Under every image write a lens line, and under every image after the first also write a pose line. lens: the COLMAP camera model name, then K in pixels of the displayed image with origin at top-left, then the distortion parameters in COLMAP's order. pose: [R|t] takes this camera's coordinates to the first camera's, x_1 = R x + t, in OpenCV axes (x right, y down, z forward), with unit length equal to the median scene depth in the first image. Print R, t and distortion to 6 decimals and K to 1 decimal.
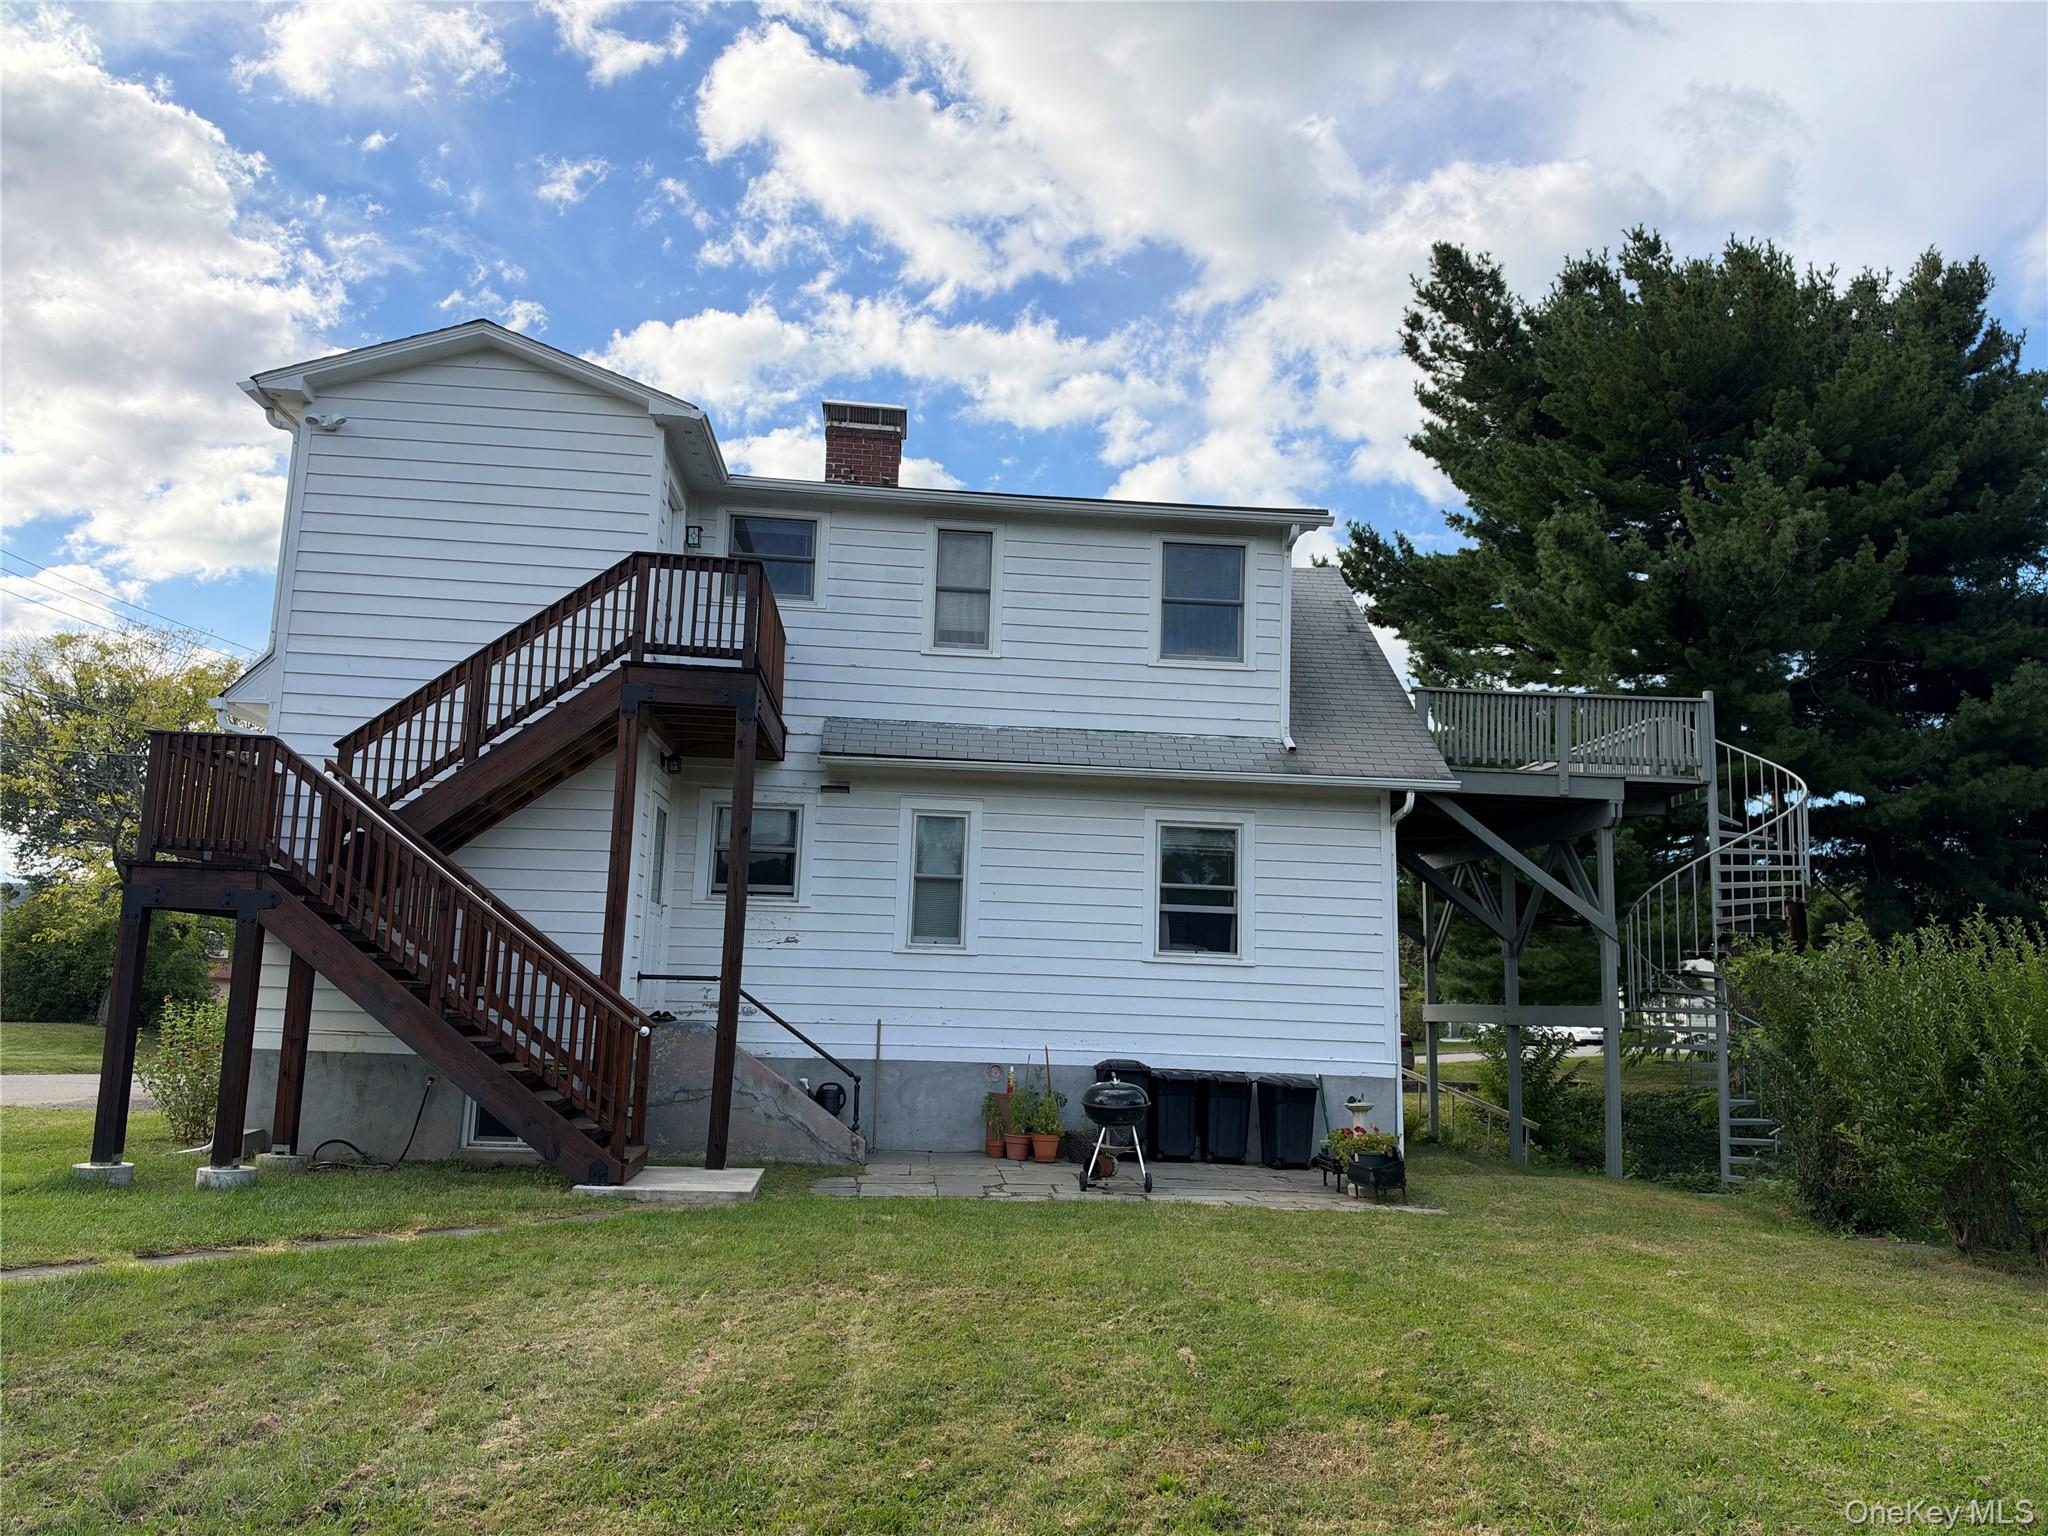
lens RADIAL K [[1464.9, 0, 1024.0], [0, 1464.9, 768.0], [0, 0, 1]] dist [-0.001425, -0.058159]
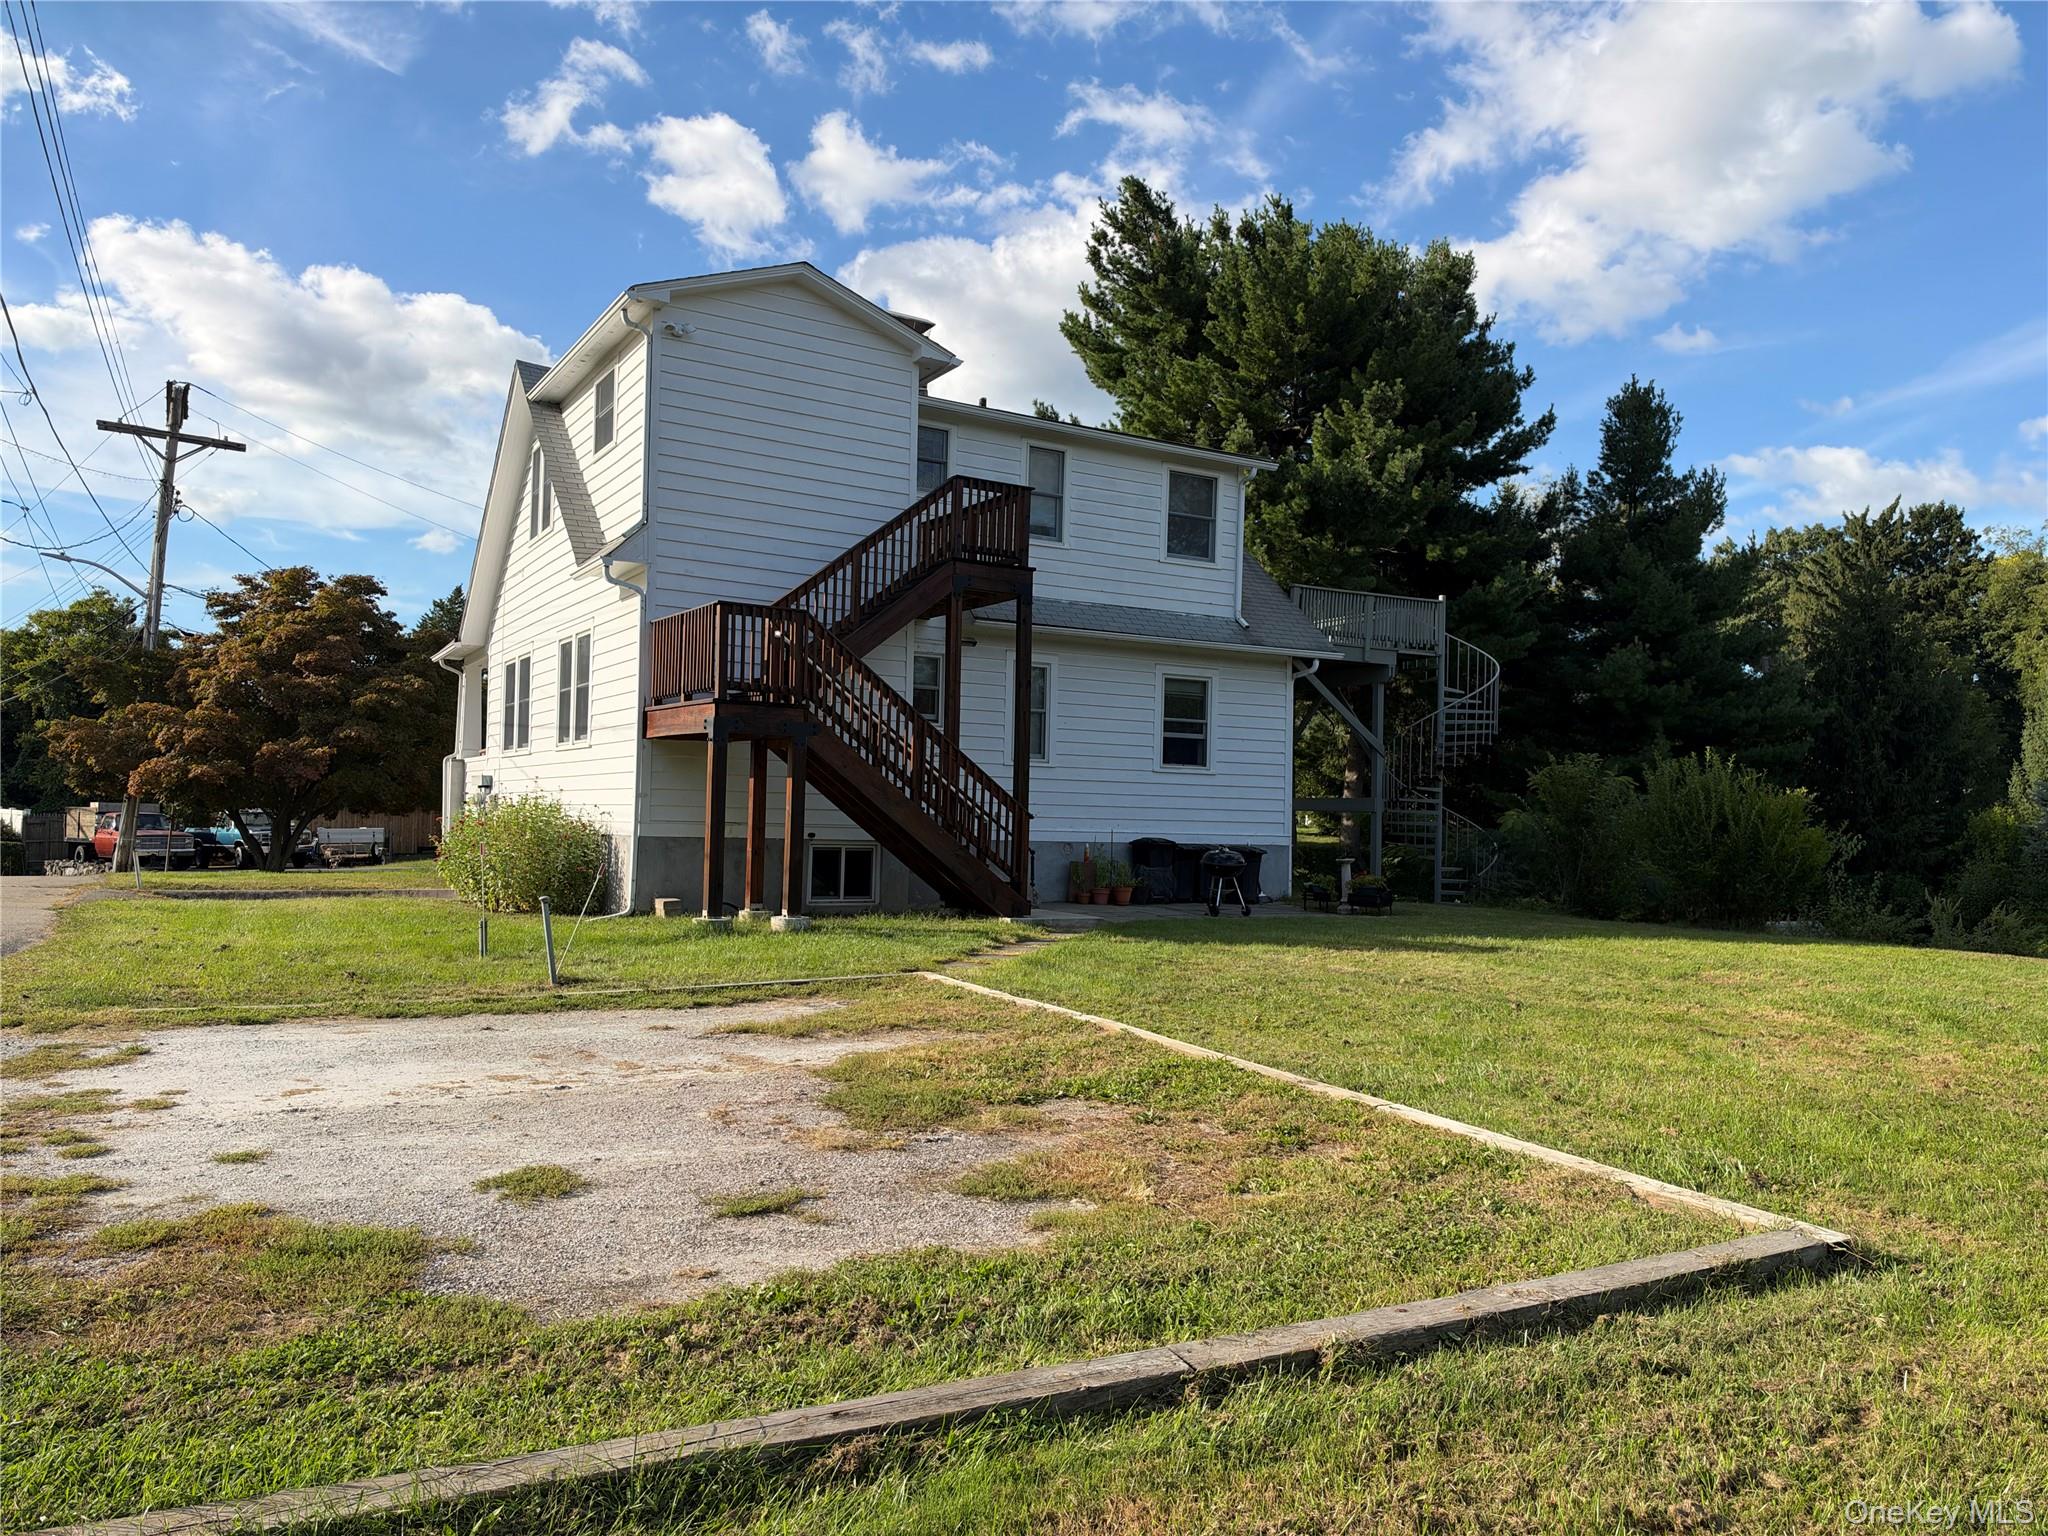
lens RADIAL K [[1464.9, 0, 1024.0], [0, 1464.9, 768.0], [0, 0, 1]] dist [-0.001425, -0.058159]
pose [[0.890017, -0.003469, 0.455913, -0.665434], [-0.063132, 0.989401, 0.130770, -0.049243], [-0.451534, -0.145170, 0.880365, -0.193468]]
